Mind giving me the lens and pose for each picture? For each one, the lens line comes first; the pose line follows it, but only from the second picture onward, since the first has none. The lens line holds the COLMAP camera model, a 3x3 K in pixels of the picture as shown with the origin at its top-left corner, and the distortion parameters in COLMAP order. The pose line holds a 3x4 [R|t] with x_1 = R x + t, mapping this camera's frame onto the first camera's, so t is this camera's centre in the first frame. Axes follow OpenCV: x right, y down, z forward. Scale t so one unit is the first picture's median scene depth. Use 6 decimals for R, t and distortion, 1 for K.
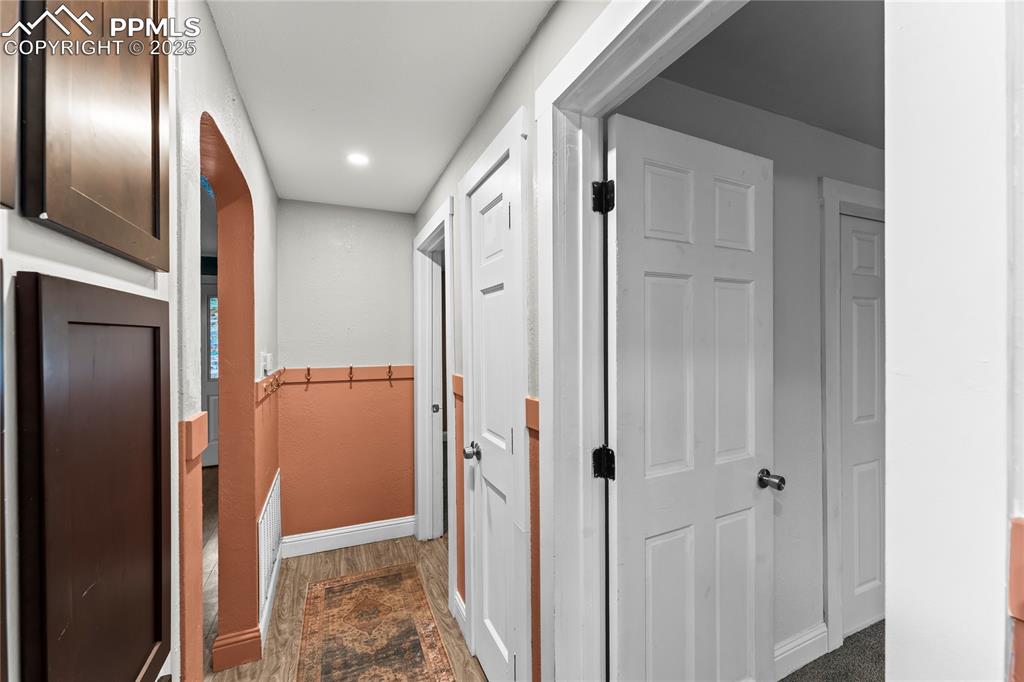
lens RADIAL K [[410.2, 0, 513.6], [0, 410.2, 340.3], [0, 0, 1]] dist [0.002336, -0.001168]
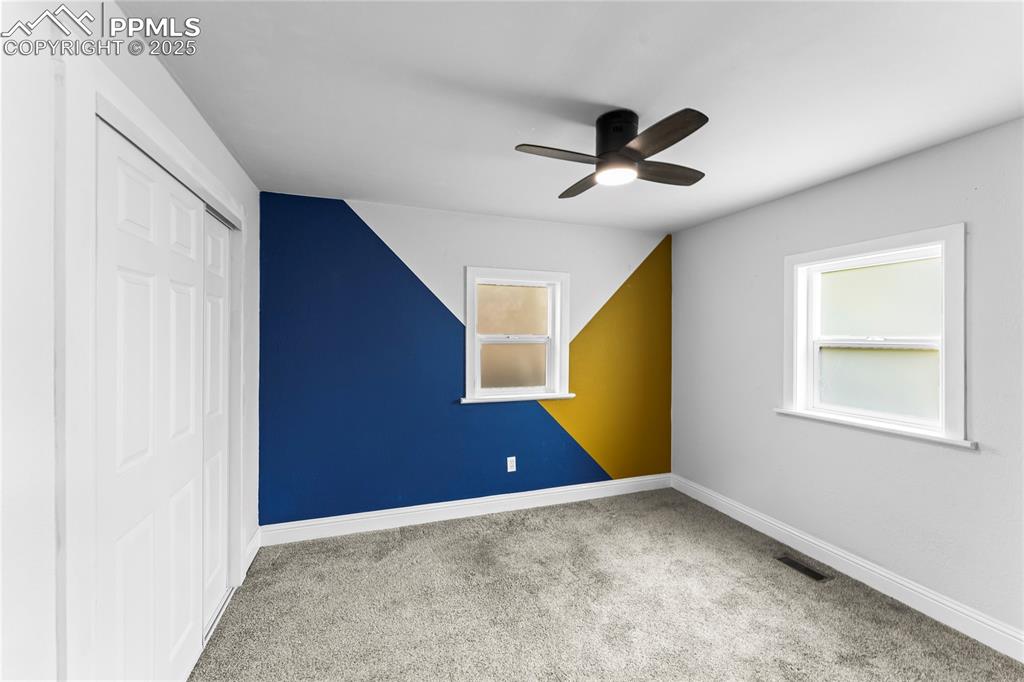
lens RADIAL K [[410.2, 0, 512.2], [0, 410.2, 335.7], [0, 0, 1]] dist [0.002336, -0.001168]
pose [[0.087866, 0.002922, 0.996128, 0.272706], [-0.005374, 0.999983, -0.002459, -0.003360], [-0.996118, -0.005137, 0.087880, 0.365955]]
